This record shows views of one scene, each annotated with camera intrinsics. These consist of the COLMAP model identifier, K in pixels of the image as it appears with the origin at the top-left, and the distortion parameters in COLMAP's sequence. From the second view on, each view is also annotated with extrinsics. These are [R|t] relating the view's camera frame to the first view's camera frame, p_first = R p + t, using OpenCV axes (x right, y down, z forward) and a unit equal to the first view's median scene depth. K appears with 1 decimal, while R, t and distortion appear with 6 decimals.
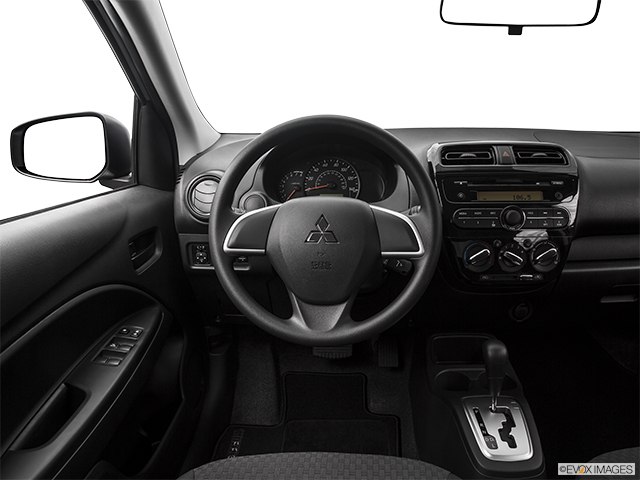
lens RADIAL K [[488.3, 0, 319.2], [0, 488.3, 239.0], [0, 0, 1]] dist [-0.118429, 0.047085]
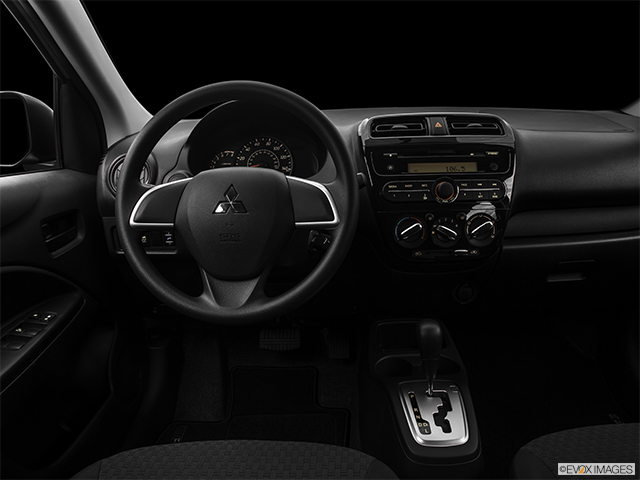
lens RADIAL K [[488.3, 0, 318.0], [0, 488.3, 242.7], [0, 0, 1]] dist [-0.118429, 0.047085]
pose [[0.999447, -0.018936, 0.027343, 0.122455], [0.019169, 0.999782, -0.008281, 0.062515], [-0.027181, 0.008800, 0.999592, 0.050364]]
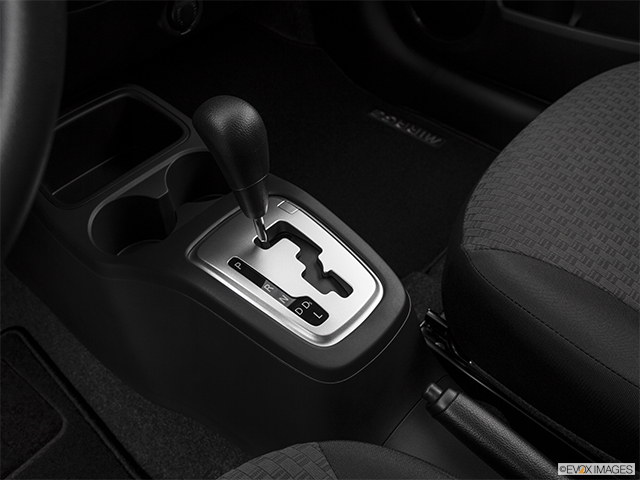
lens RADIAL K [[675.5, 0, 316.9], [0, 675.5, 237.1], [0, 0, 1]] dist [-0.025601, 0.000000]
pose [[0.624566, -0.551051, 0.553408, 0.040820], [0.250678, 0.812572, 0.526200, 0.026646], [-0.739647, -0.189919, 0.645642, 0.533882]]
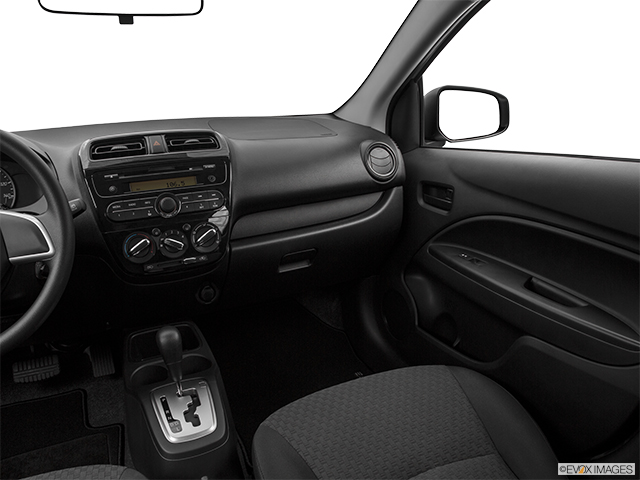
lens RADIAL K [[488.3, 0, 322.8], [0, 488.3, 240.0], [0, 0, 1]] dist [-0.118429, 0.047085]
pose [[0.883330, -0.143845, 0.446136, 0.223822], [0.141321, 0.989190, 0.039128, 0.035944], [-0.446942, 0.028486, 0.894109, -0.060506]]
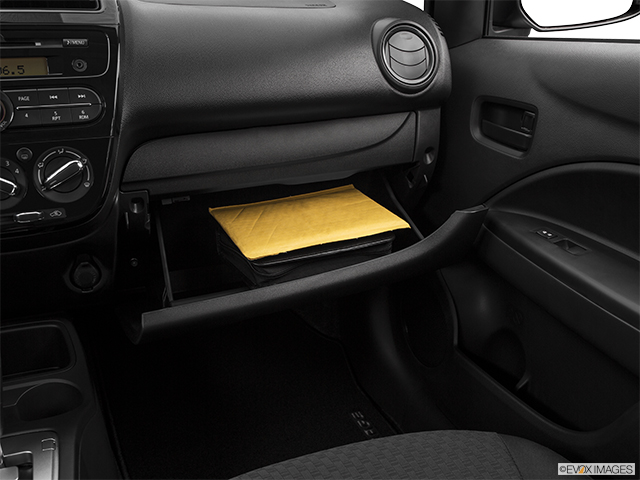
lens RADIAL K [[669.3, 0, 321.3], [0, 669.3, 243.0], [0, 0, 1]] dist [0.004586, 0.000000]
pose [[0.908062, -0.126898, 0.399148, 0.420321], [0.090471, 0.989927, 0.108898, 0.055946], [-0.408947, -0.062775, 0.910397, 0.152348]]
